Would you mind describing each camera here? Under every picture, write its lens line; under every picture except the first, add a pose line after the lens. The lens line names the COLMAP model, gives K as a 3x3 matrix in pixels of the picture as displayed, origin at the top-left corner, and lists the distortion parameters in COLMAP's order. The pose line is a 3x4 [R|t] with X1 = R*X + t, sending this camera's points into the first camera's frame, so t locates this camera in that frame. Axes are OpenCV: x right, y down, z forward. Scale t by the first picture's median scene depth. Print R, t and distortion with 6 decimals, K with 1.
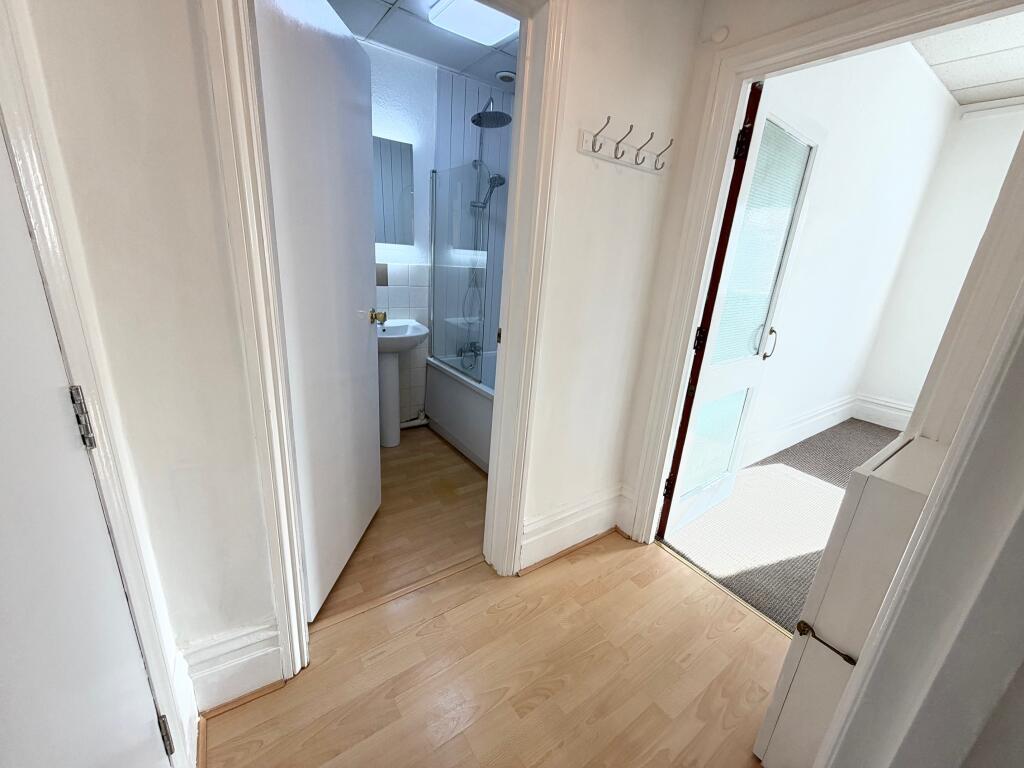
lens RADIAL K [[408.3, 0, 512.1], [0, 408.3, 387.7], [0, 0, 1]] dist [0.000729, -0.000452]
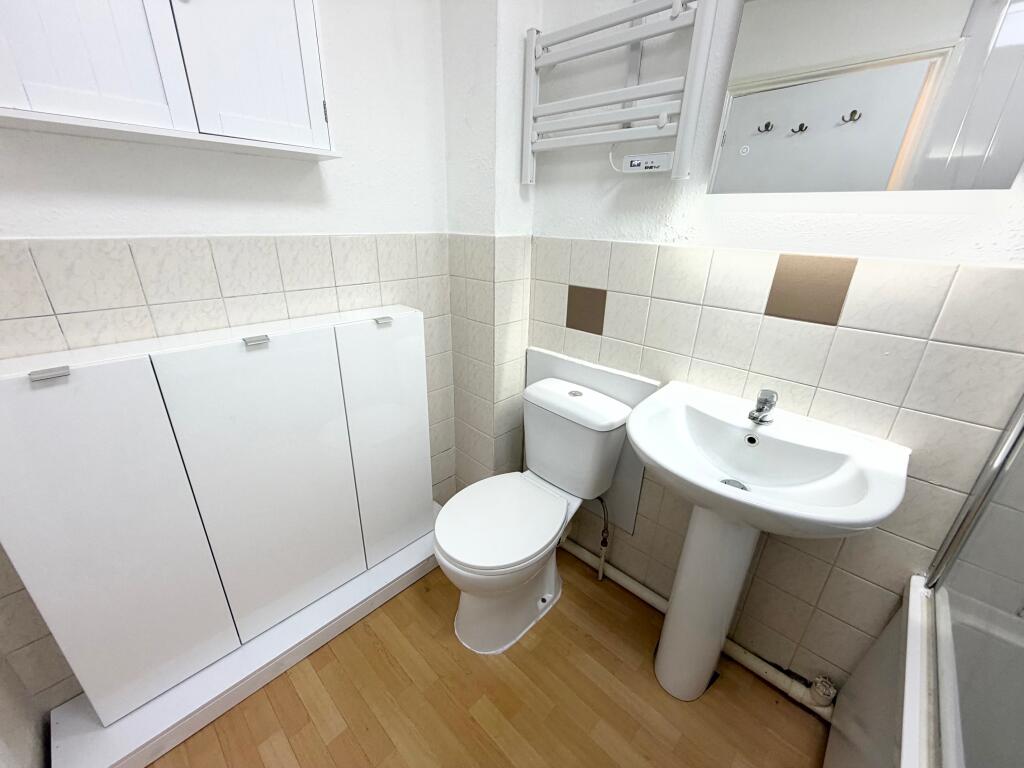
lens RADIAL K [[408.3, 0, 507.0], [0, 408.3, 383.1], [0, 0, 1]] dist [0.000729, -0.000452]
pose [[0.181939, 0.304821, -0.934870, -0.022511], [-0.310434, 0.919921, 0.239532, -0.185915], [0.933022, 0.246635, 0.261996, 0.614980]]
